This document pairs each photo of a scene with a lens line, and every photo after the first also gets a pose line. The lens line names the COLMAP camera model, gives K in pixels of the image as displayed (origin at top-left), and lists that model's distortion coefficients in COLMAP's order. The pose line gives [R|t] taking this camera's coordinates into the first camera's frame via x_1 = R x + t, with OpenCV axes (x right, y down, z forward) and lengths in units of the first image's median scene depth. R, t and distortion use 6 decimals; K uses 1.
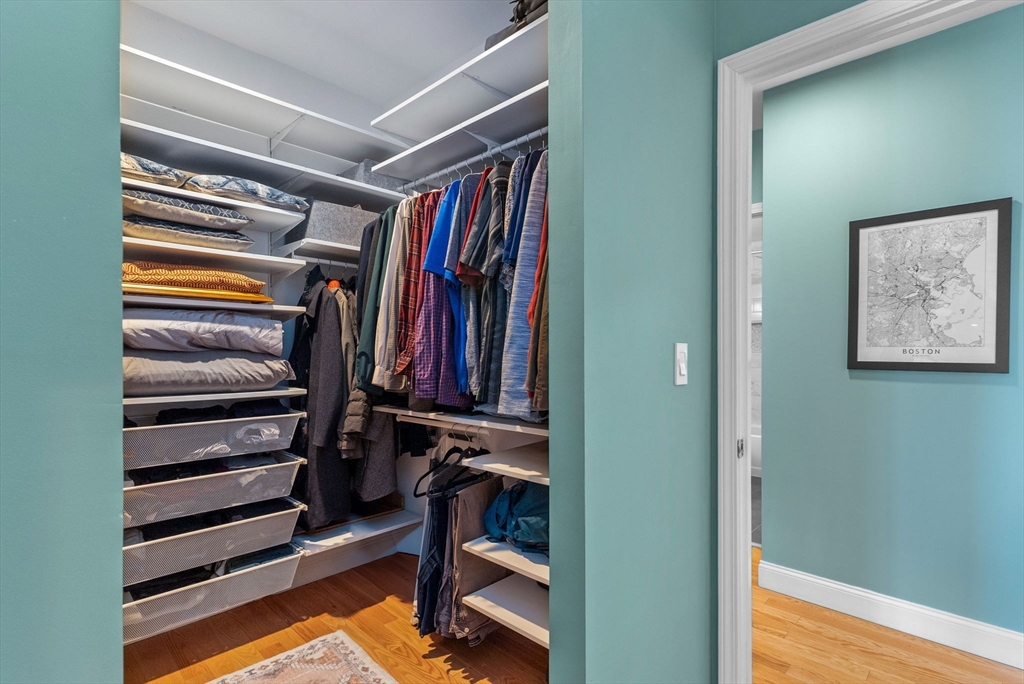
lens RADIAL K [[497.3, 0, 517.8], [0, 497.3, 349.5], [0, 0, 1]] dist [0.009309, -0.003158]
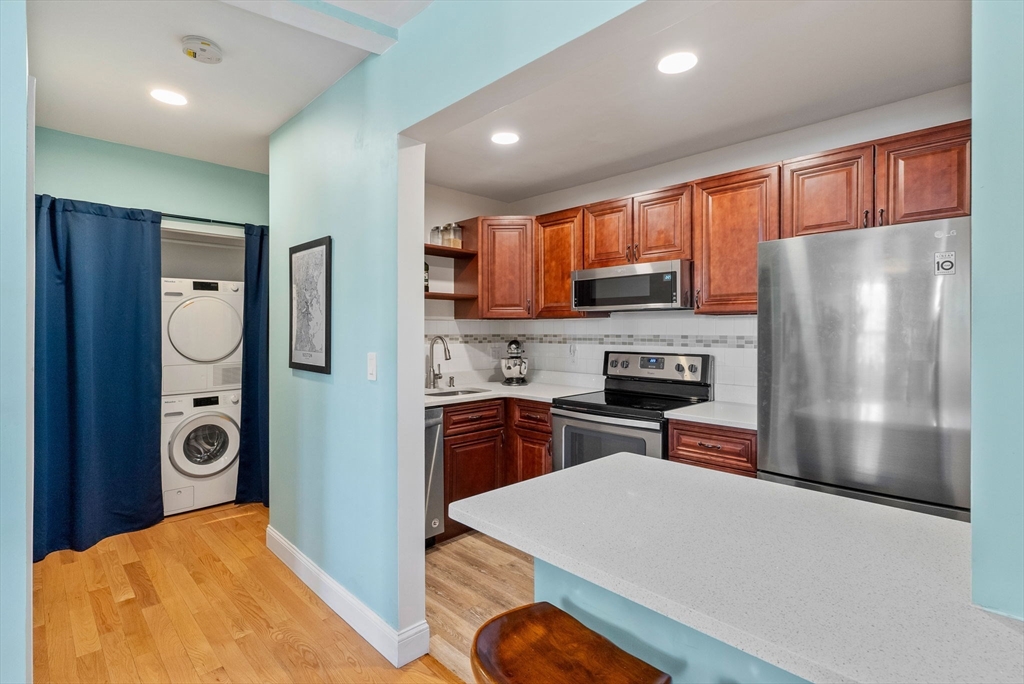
lens RADIAL K [[497.3, 0, 515.1], [0, 497.3, 332.3], [0, 0, 1]] dist [0.009309, -0.003158]
pose [[0.999455, -0.004540, -0.032699, 1.422222], [0.004773, 0.999964, 0.007070, -0.061566], [0.032666, -0.007222, 0.999440, -0.227689]]
